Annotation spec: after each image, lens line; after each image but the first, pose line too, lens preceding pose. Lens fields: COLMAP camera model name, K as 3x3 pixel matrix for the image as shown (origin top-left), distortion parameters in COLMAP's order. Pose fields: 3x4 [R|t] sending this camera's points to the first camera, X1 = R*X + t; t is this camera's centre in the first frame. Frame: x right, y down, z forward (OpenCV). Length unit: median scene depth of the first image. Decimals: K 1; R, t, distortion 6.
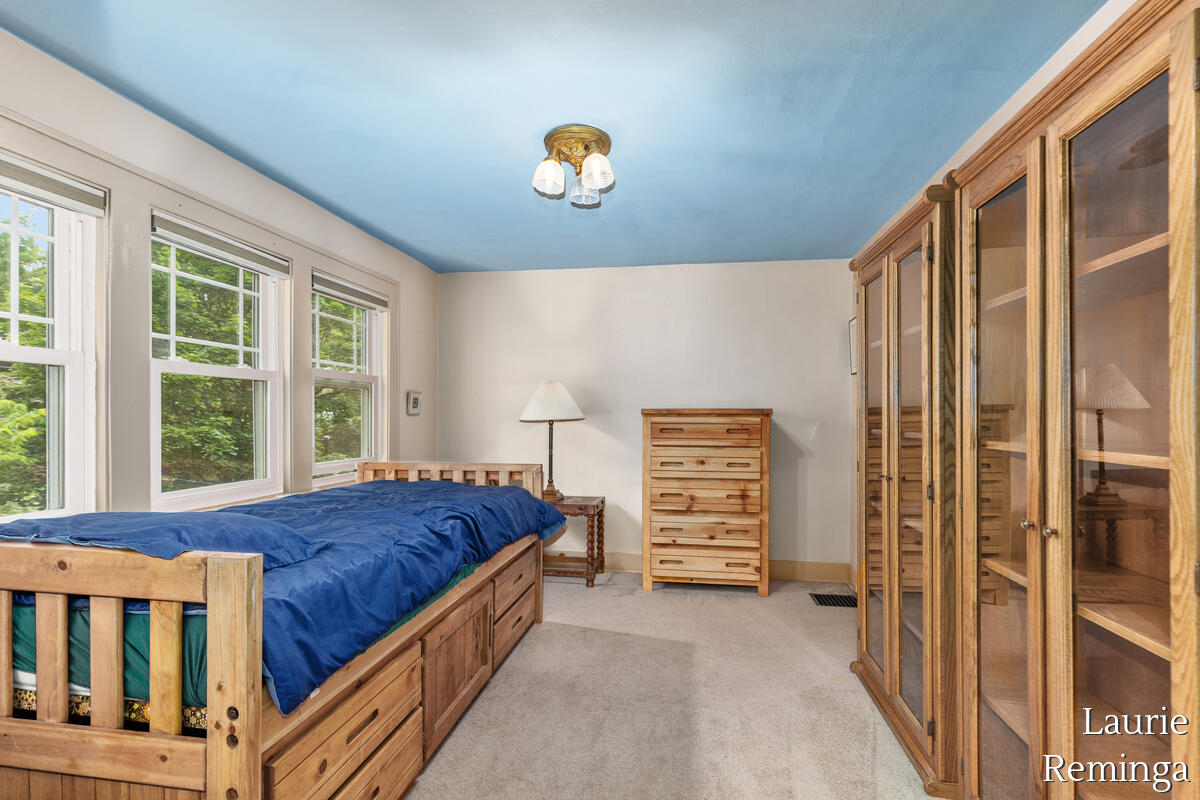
lens RADIAL K [[562.9, 0, 601.2], [0, 562.9, 413.9], [0, 0, 1]] dist [-0.001003, -0.000063]
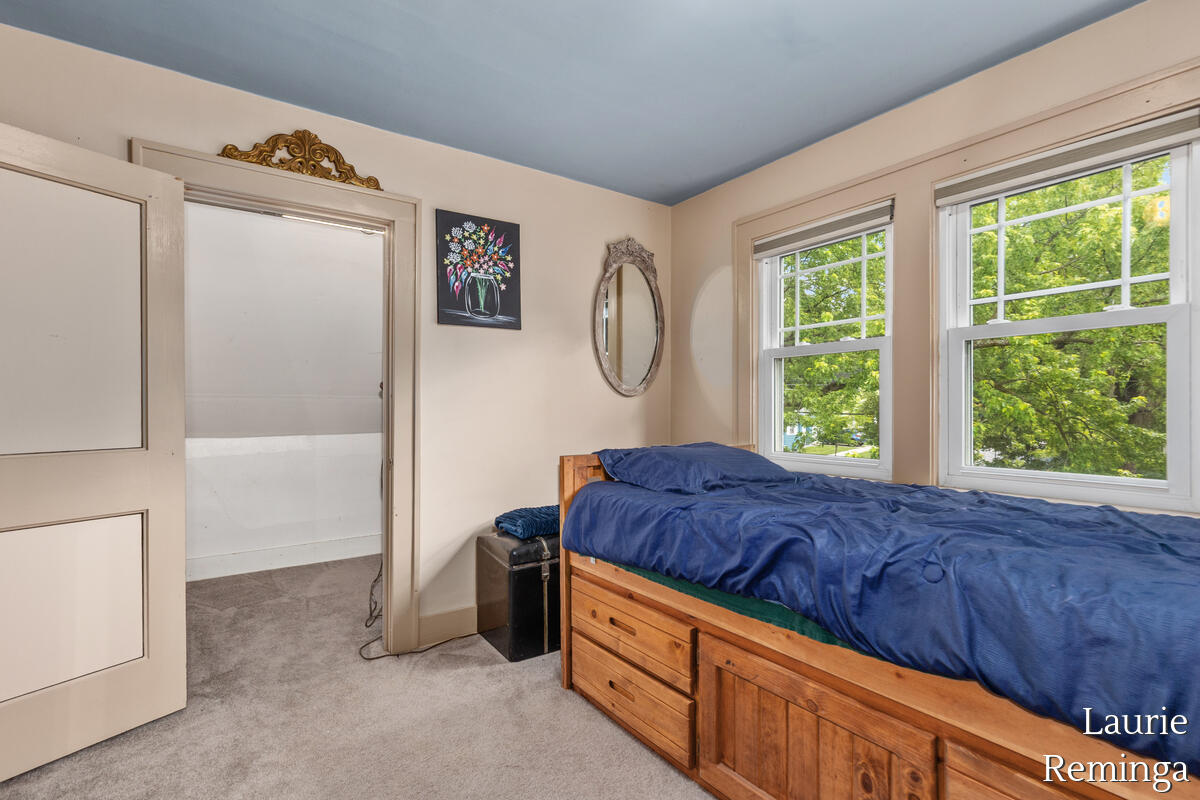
lens RADIAL K [[562.9, 0, 601.2], [0, 562.9, 413.9], [0, 0, 1]] dist [-0.001003, -0.000063]
pose [[-0.722483, -0.001995, -0.691385, 0.366407], [0.001341, 0.999990, -0.004286, 0.059458], [0.691387, -0.004024, -0.722473, 1.402714]]
